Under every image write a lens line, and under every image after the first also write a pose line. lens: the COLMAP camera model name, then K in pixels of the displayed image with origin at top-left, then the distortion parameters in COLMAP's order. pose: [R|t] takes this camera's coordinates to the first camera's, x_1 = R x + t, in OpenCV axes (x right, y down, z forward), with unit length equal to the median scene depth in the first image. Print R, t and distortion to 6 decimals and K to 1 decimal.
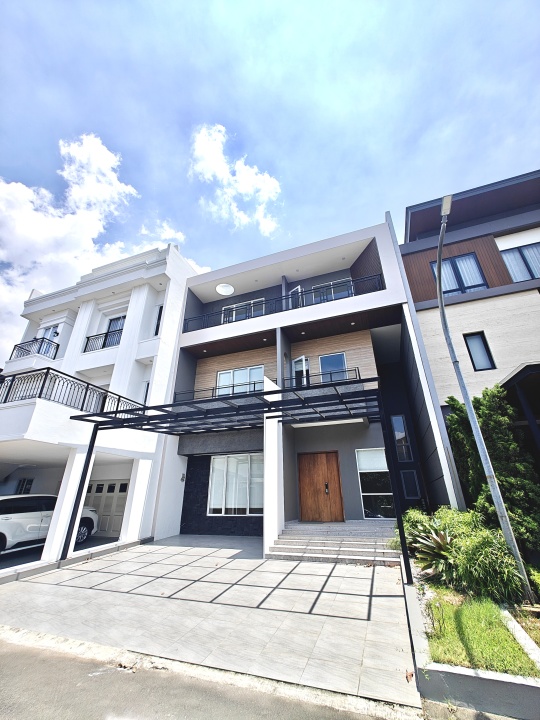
lens RADIAL K [[299.8, 0, 274.3], [0, 299.8, 359.7], [0, 0, 1]] dist [-0.002739, 0.000399]
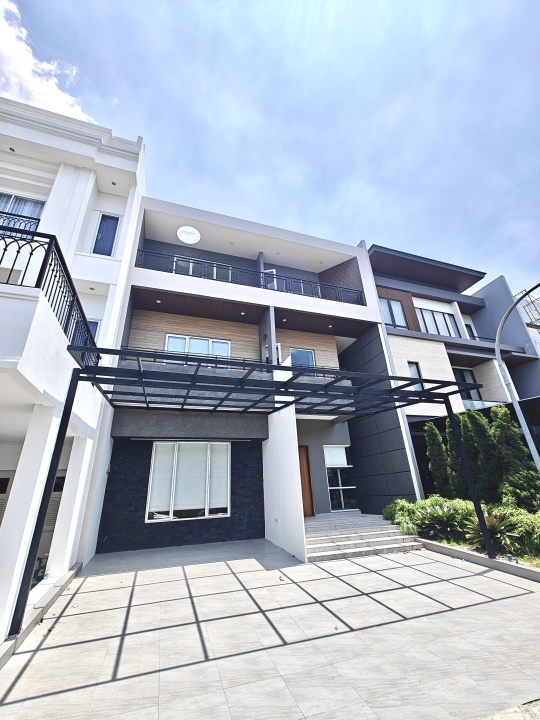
lens RADIAL K [[299.8, 0, 270.0], [0, 299.8, 361.3], [0, 0, 1]] dist [-0.002739, 0.000399]
pose [[0.783530, 0.227187, 0.578331, -0.535635], [-0.232299, 0.970370, -0.066472, 0.130355], [-0.576297, -0.082263, 0.813089, 0.290858]]
